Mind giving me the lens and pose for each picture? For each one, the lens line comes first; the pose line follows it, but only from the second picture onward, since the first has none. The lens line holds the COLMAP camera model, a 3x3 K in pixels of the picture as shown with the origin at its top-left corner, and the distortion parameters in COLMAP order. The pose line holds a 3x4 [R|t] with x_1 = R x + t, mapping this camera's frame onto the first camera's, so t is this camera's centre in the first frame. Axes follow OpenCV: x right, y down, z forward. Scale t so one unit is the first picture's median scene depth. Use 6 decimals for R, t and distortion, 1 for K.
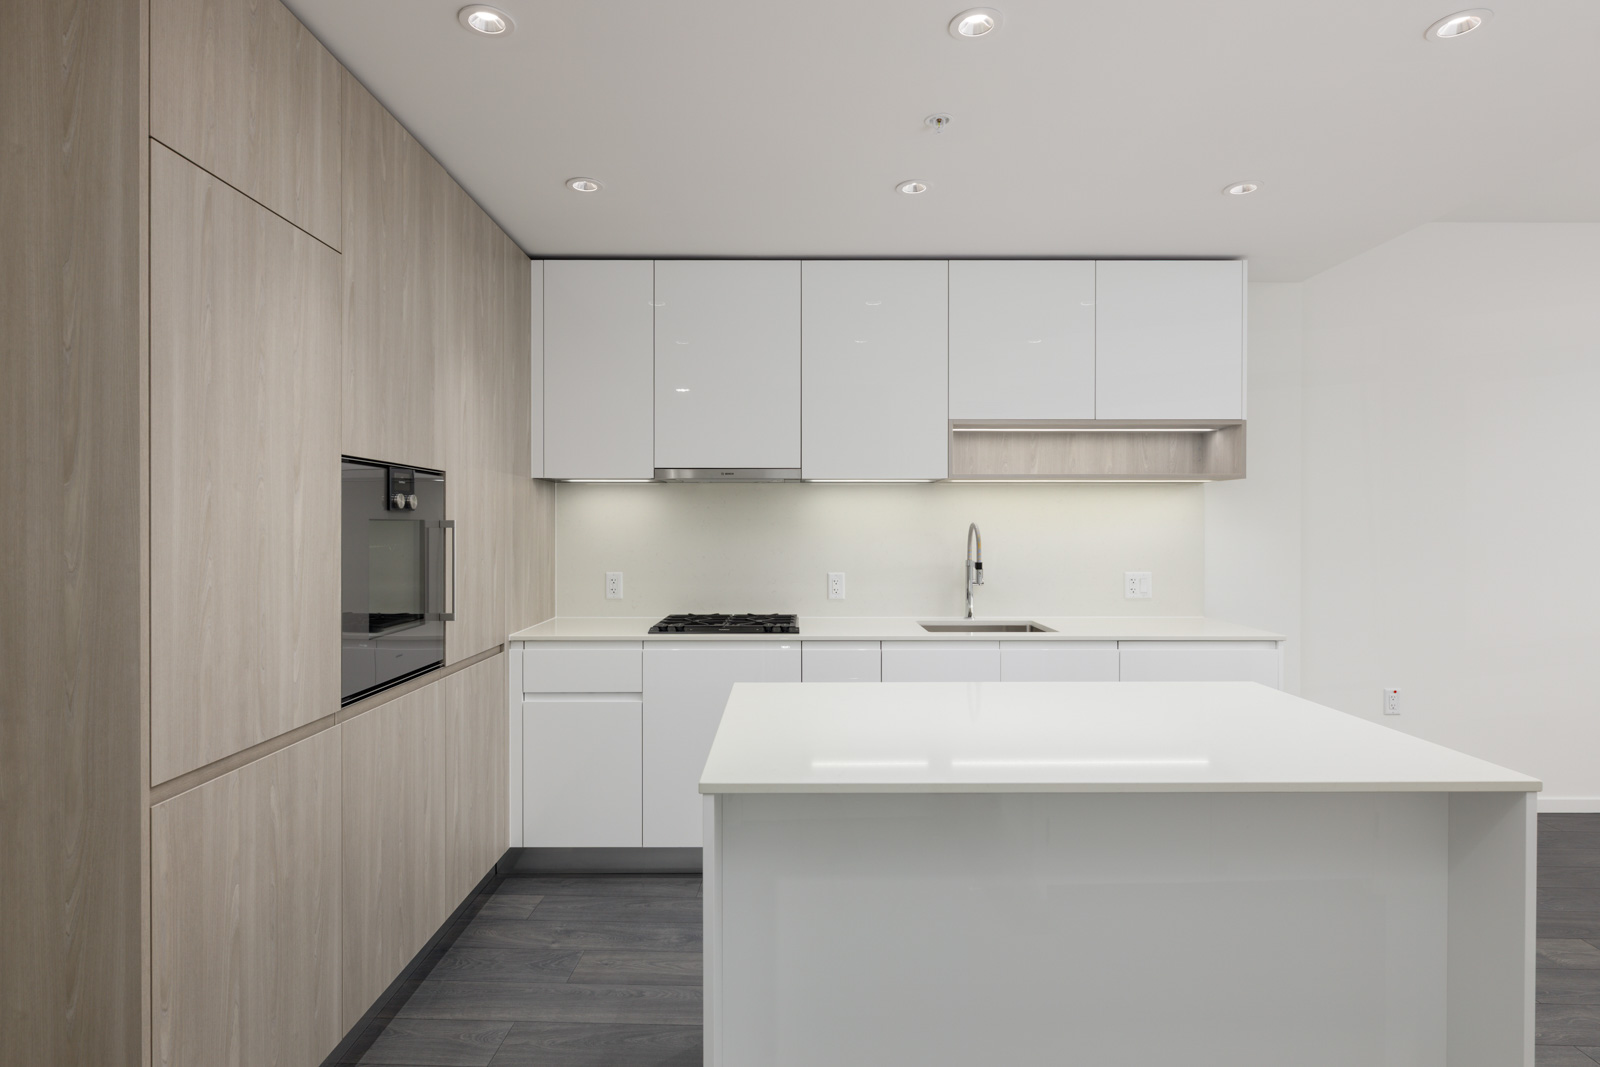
lens RADIAL K [[838.5, 0, 794.4], [0, 838.5, 531.7], [0, 0, 1]] dist [0.011664, -0.001001]
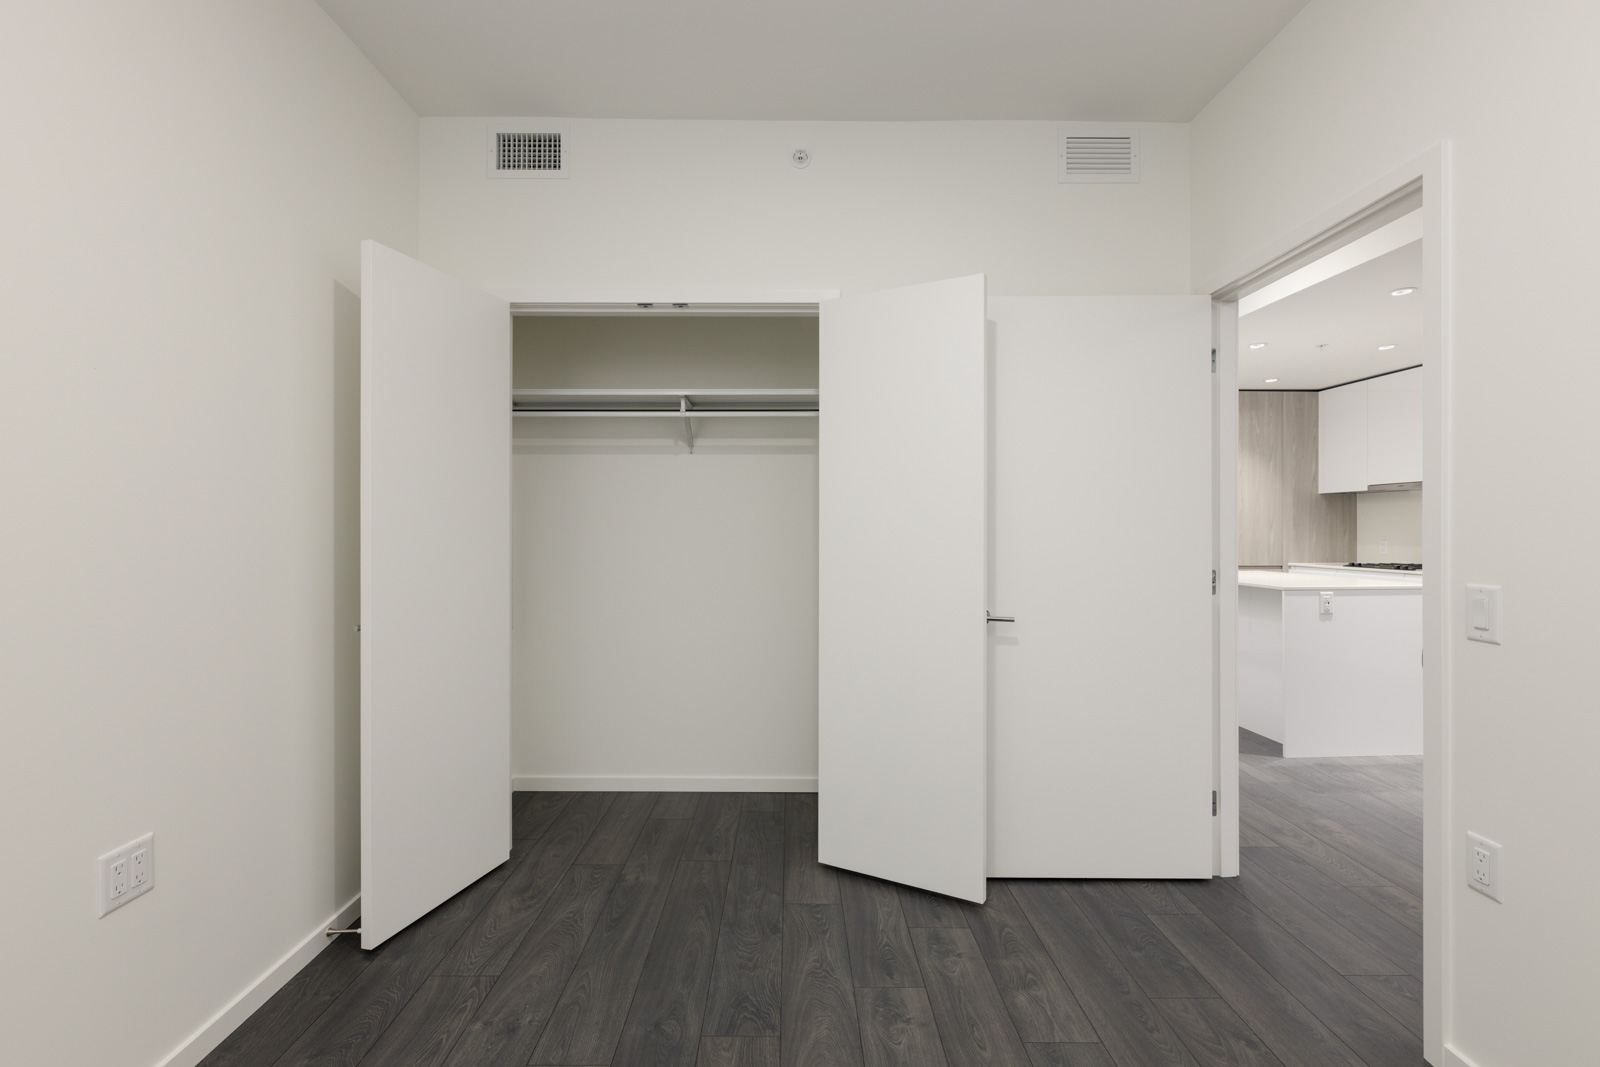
lens RADIAL K [[706.0, 0, 793.5], [0, 706.0, 529.4], [0, 0, 1]] dist [-0.002725, -0.000740]
pose [[0.039185, 0.001301, -0.999231, 2.688990], [-0.002697, 0.999996, 0.001196, 0.054944], [0.999228, 0.002648, 0.039188, -0.757768]]
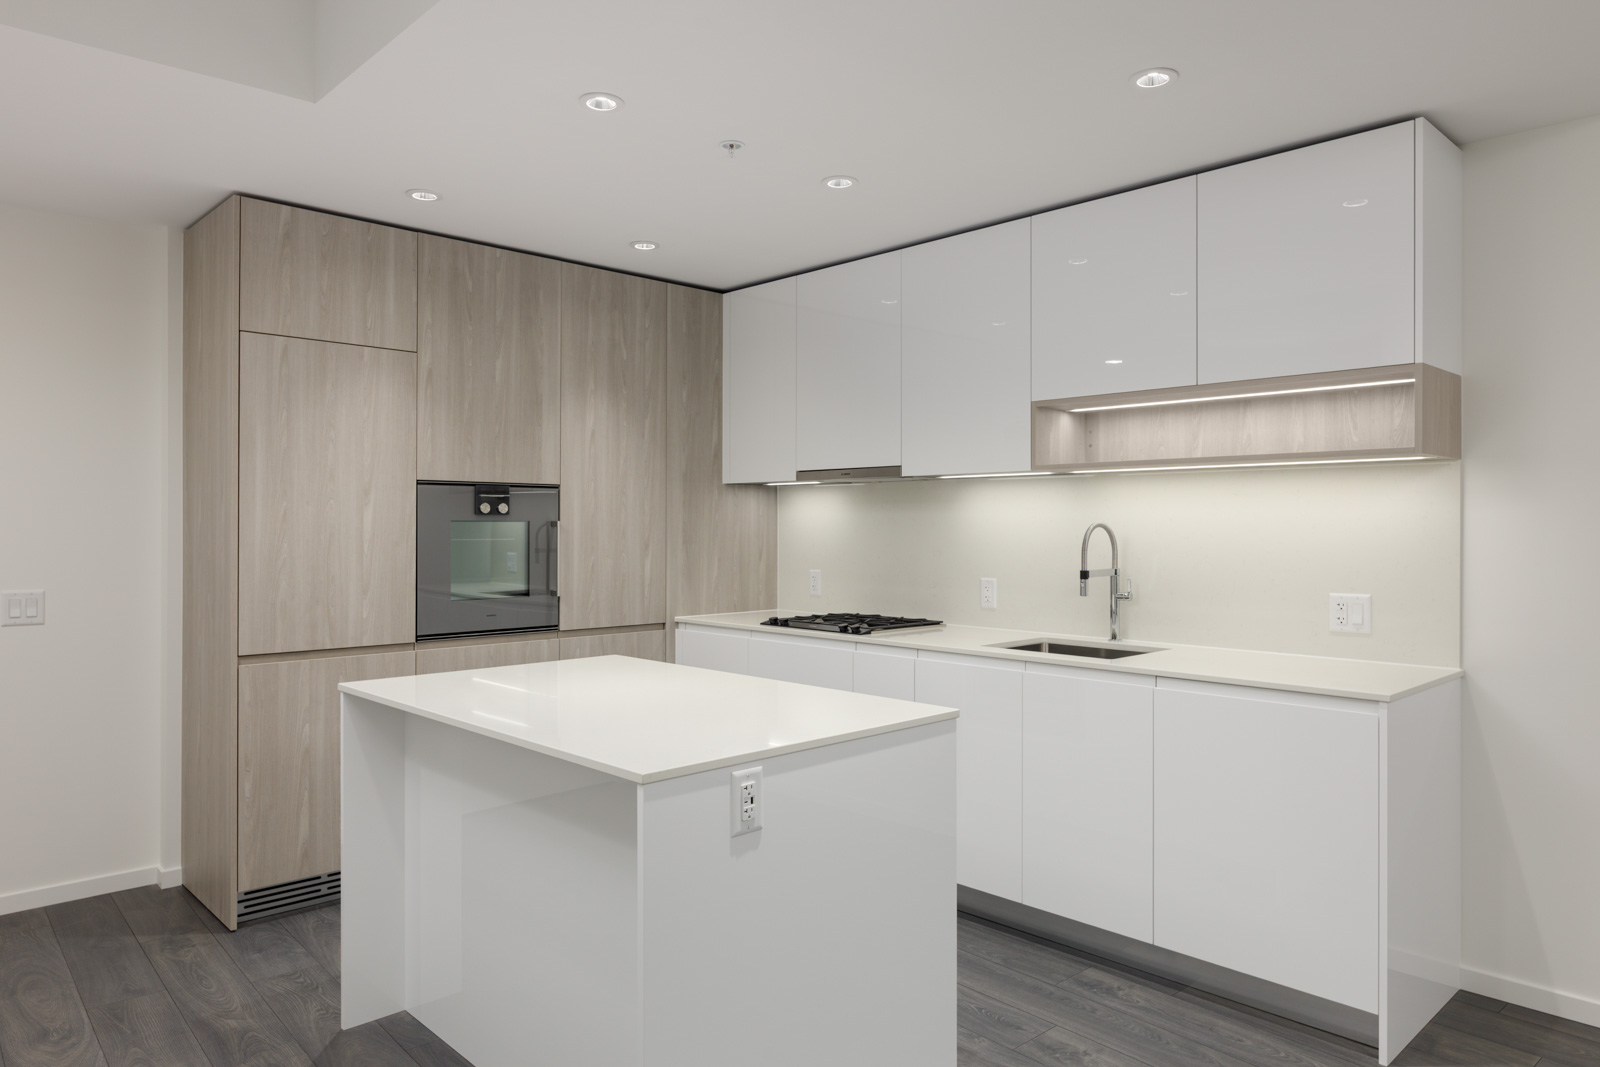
lens RADIAL K [[1051.7, 0, 810.3], [0, 1051.7, 526.3], [0, 0, 1]] dist [0.033810, 0.002301]
pose [[0.694761, 0.001973, -0.719238, 1.517204], [-0.006491, 0.999973, -0.003528, -0.002809], [0.719211, 0.007119, 0.694755, 0.171752]]
